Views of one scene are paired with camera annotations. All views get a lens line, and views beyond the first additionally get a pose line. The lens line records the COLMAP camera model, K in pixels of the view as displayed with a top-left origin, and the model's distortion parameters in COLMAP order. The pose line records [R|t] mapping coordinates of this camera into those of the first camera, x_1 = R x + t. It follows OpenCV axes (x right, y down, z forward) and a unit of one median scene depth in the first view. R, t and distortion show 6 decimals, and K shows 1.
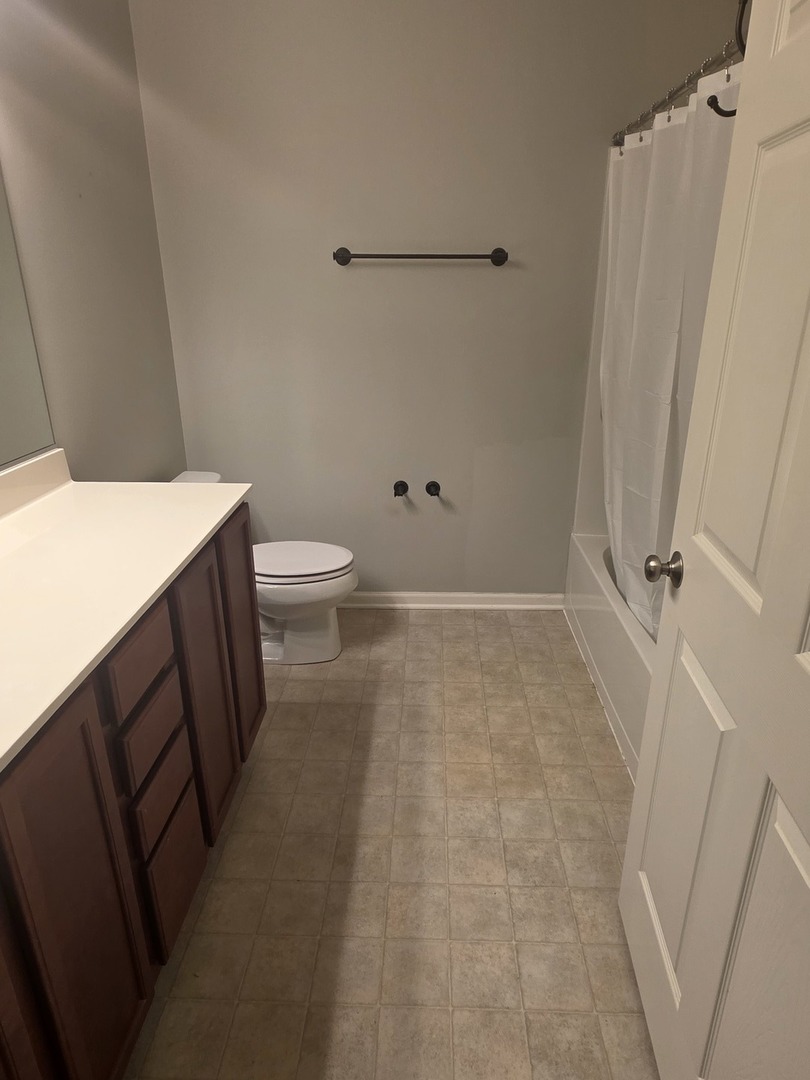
lens RADIAL K [[660.7, 0, 406.8], [0, 660.7, 530.7], [0, 0, 1]] dist [-0.003320, -0.002945]
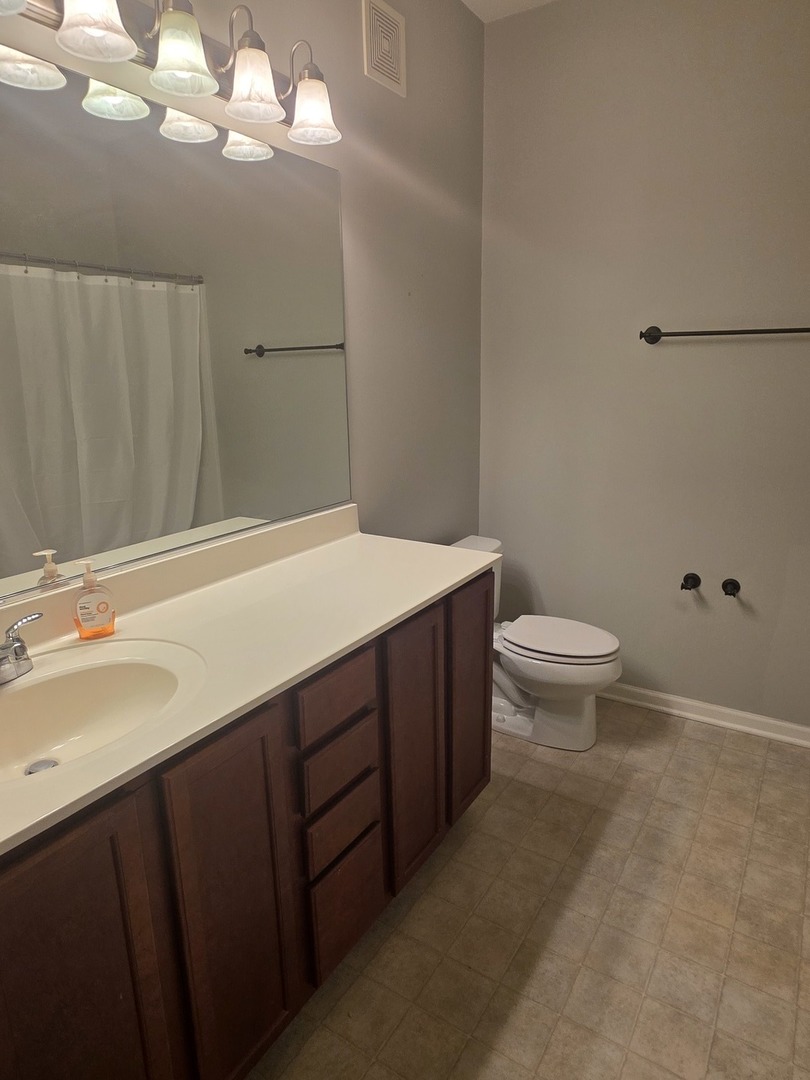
lens RADIAL K [[660.7, 0, 406.8], [0, 660.7, 530.7], [0, 0, 1]] dist [-0.003320, -0.002945]
pose [[0.858118, 0.111396, -0.501223, 0.131092], [-0.163303, 0.984705, -0.060735, -0.018357], [0.486791, 0.133969, 0.863184, 0.032132]]
